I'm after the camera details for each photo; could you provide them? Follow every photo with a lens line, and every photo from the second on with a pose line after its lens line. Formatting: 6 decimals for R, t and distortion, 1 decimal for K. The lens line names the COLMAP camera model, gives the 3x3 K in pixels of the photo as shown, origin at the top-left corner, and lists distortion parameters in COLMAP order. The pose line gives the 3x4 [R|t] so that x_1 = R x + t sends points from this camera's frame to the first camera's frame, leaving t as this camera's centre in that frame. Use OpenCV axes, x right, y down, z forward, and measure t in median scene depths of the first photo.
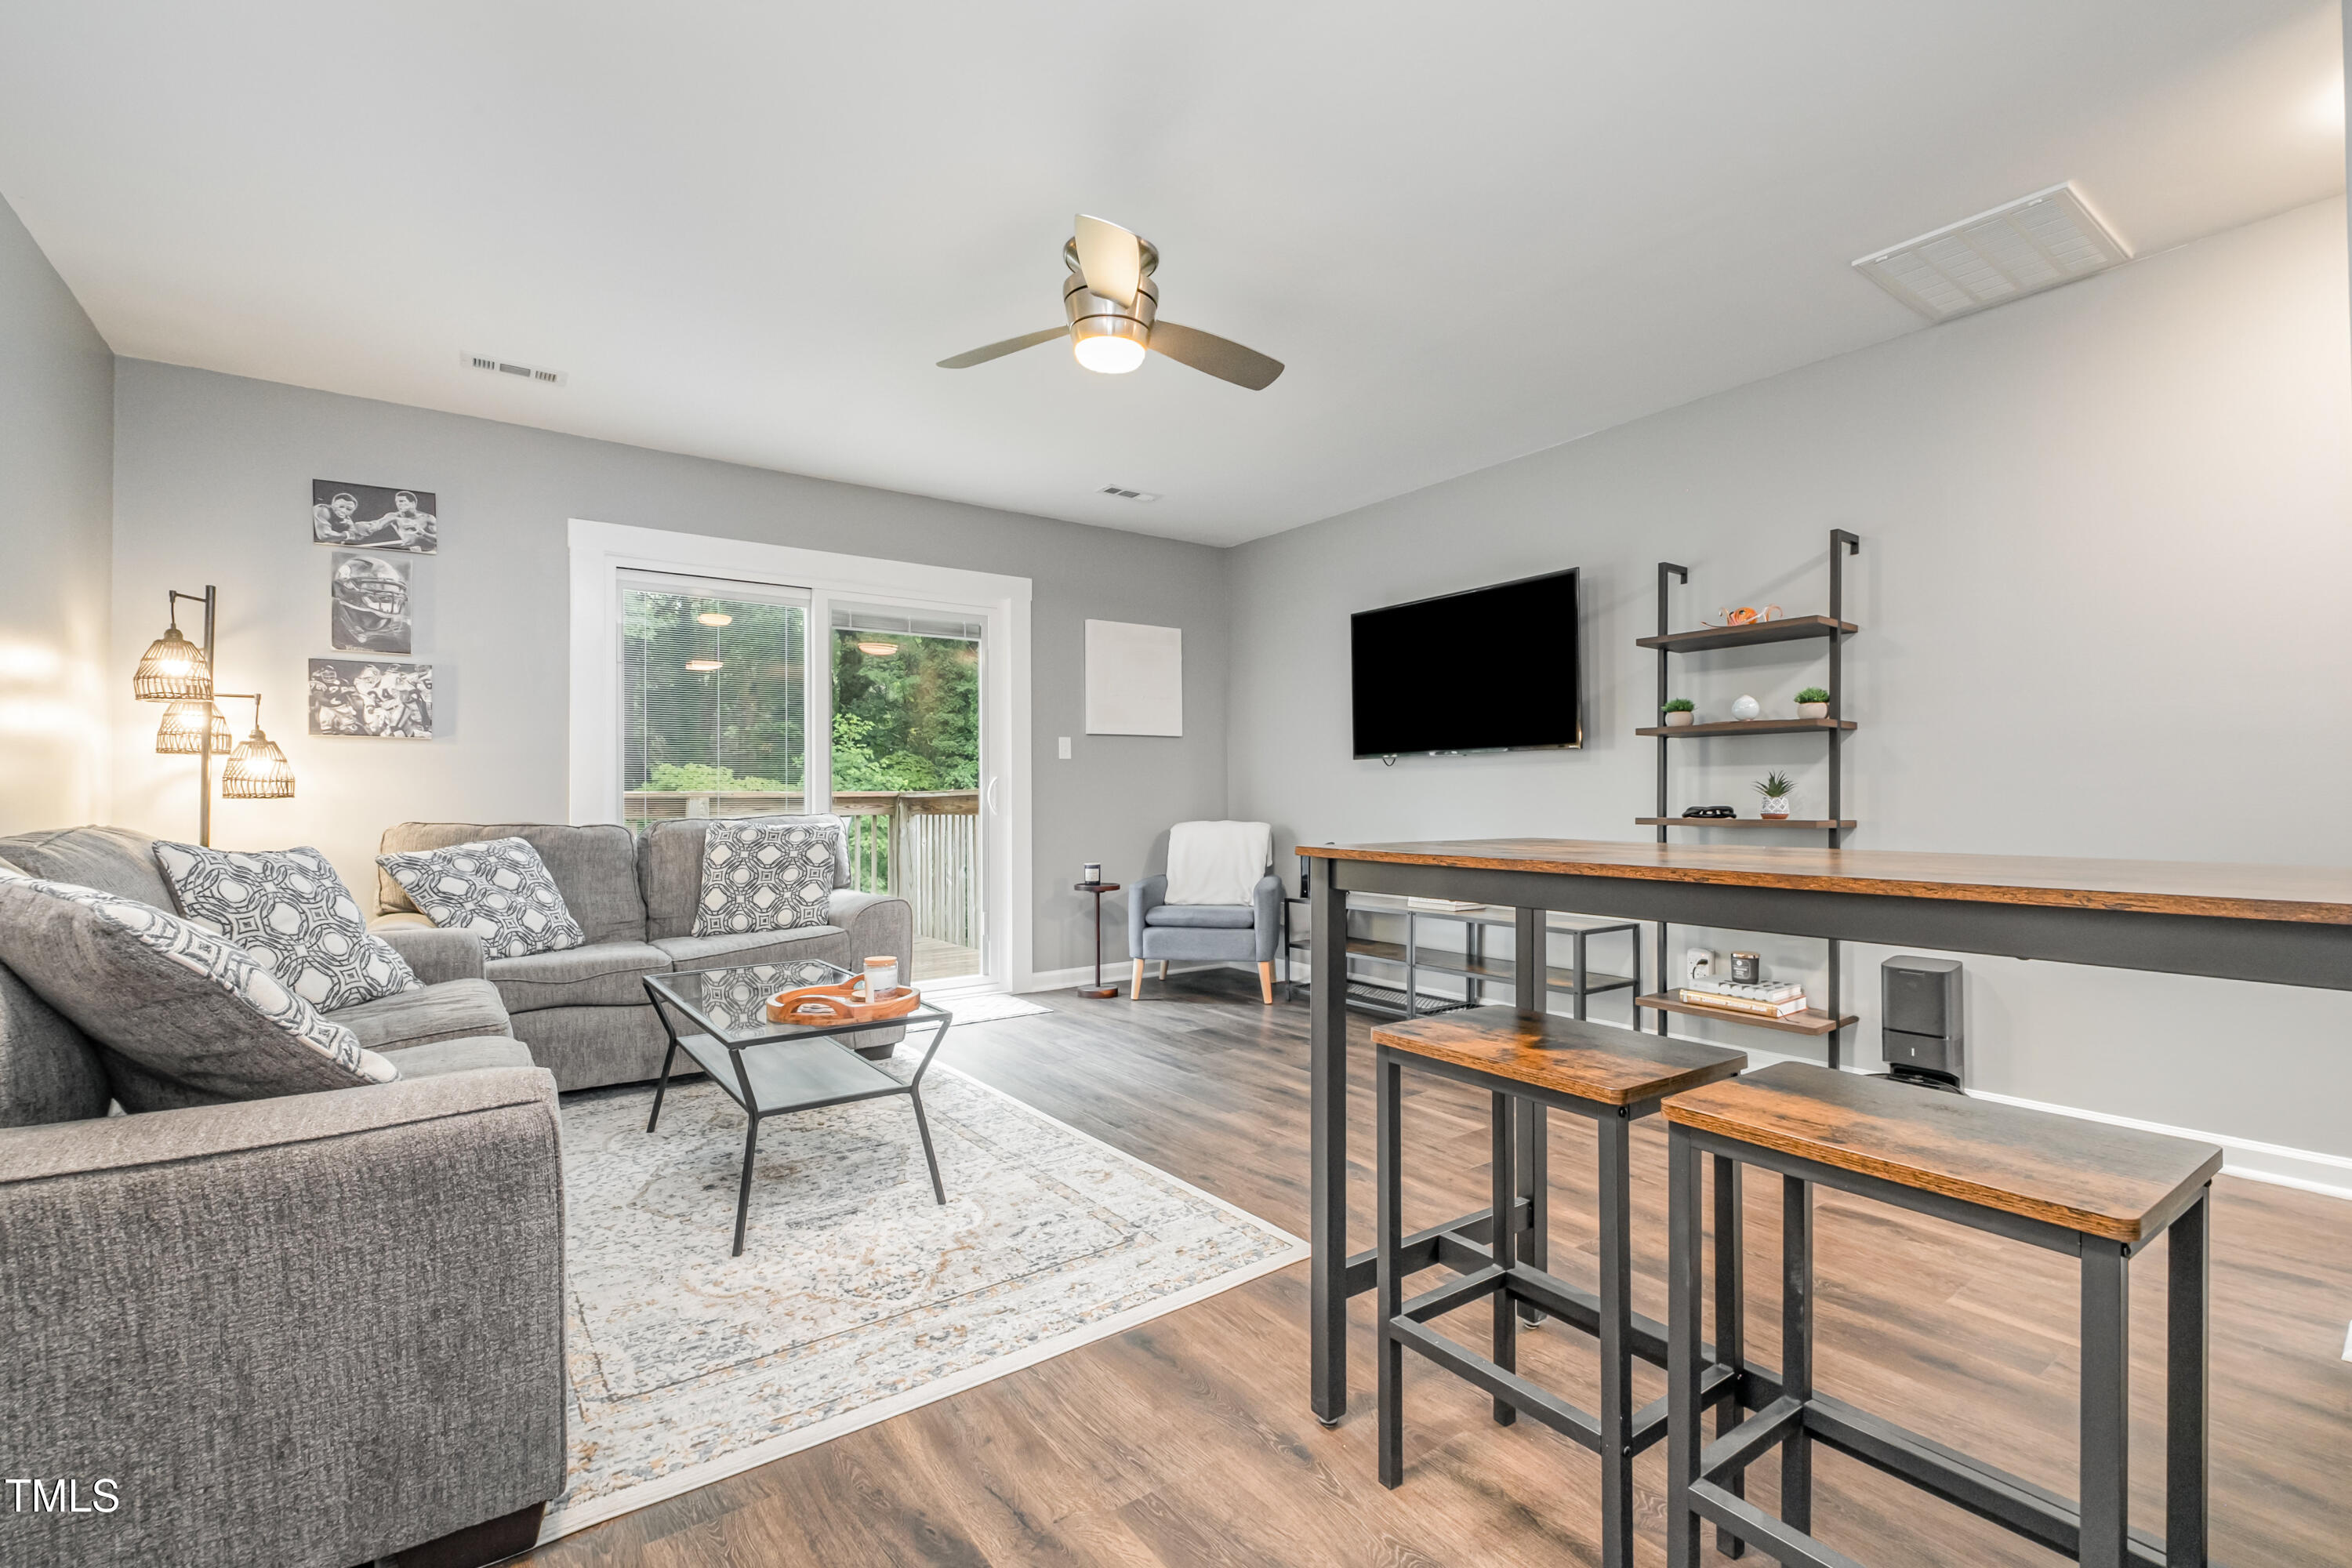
lens RADIAL K [[1020.5, 0, 1177.4], [0, 1020.5, 798.7], [0, 0, 1]] dist [-0.004733, -0.002747]
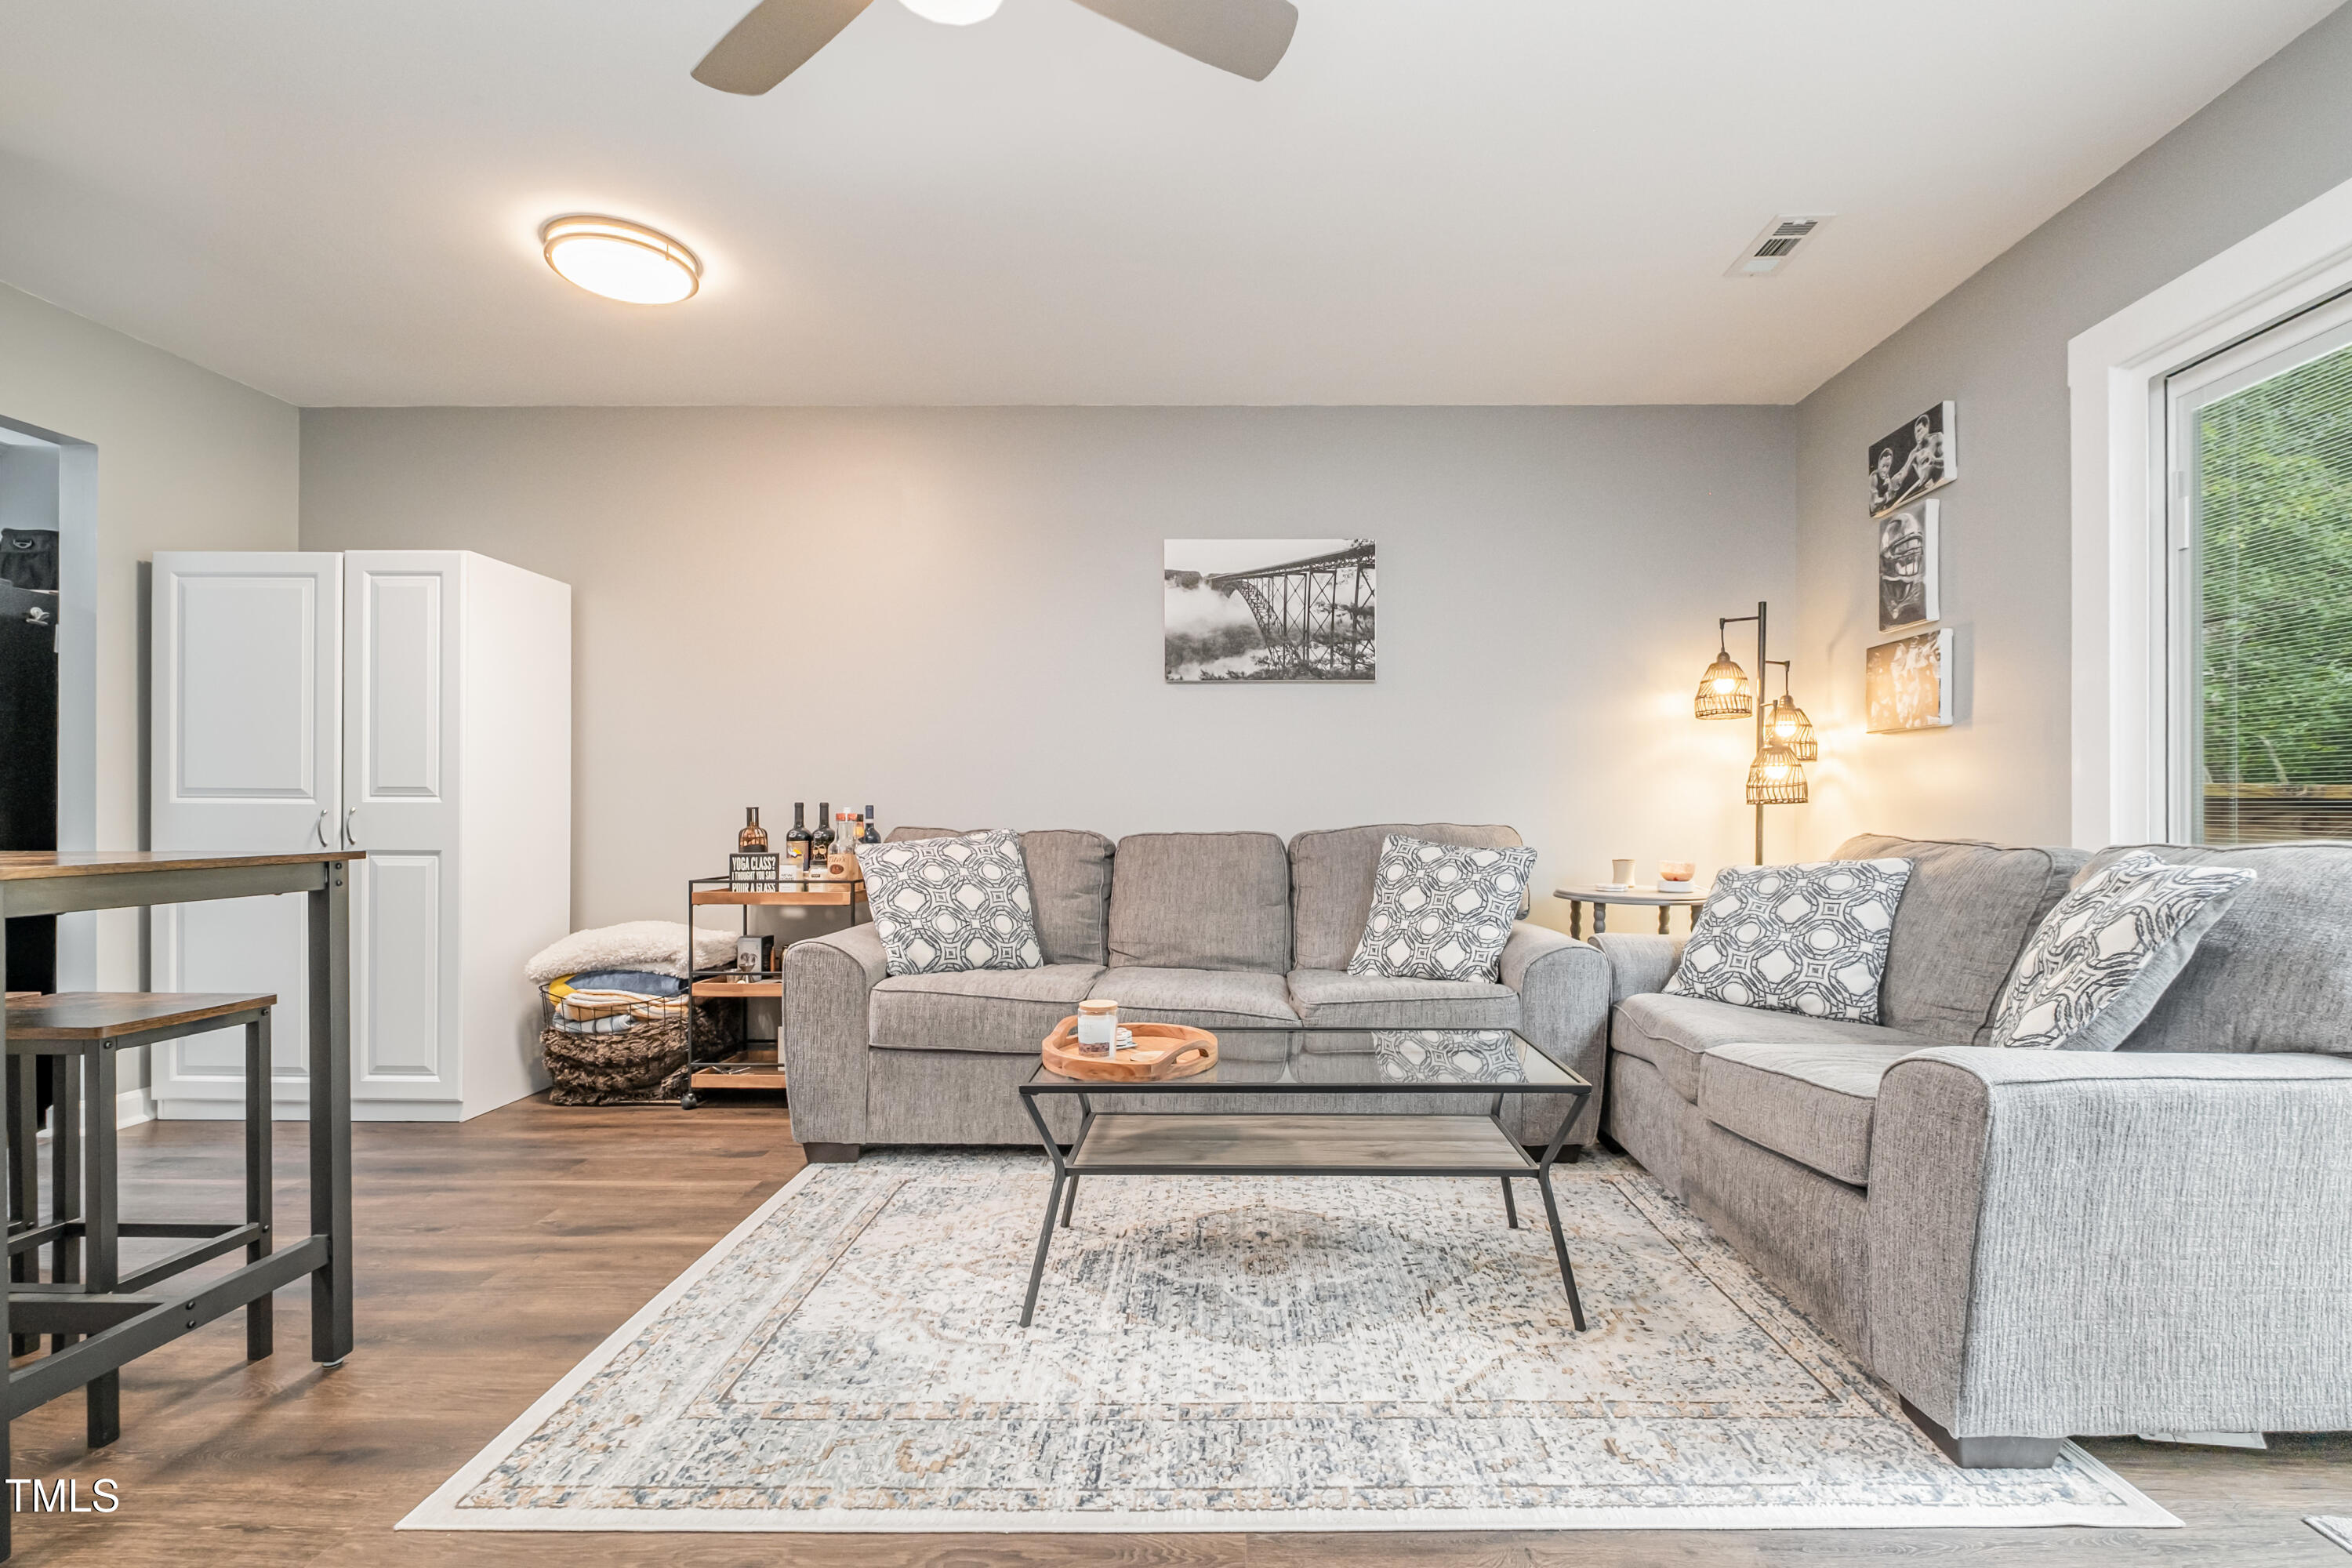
lens RADIAL K [[1020.5, 0, 1187.4], [0, 1020.5, 785.8], [0, 0, 1]] dist [-0.004733, -0.002747]
pose [[-0.584075, -0.021120, -0.811425, 0.216371], [-0.001481, 0.999688, -0.024954, 0.006189], [0.811699, -0.013373, -0.583923, 1.017633]]
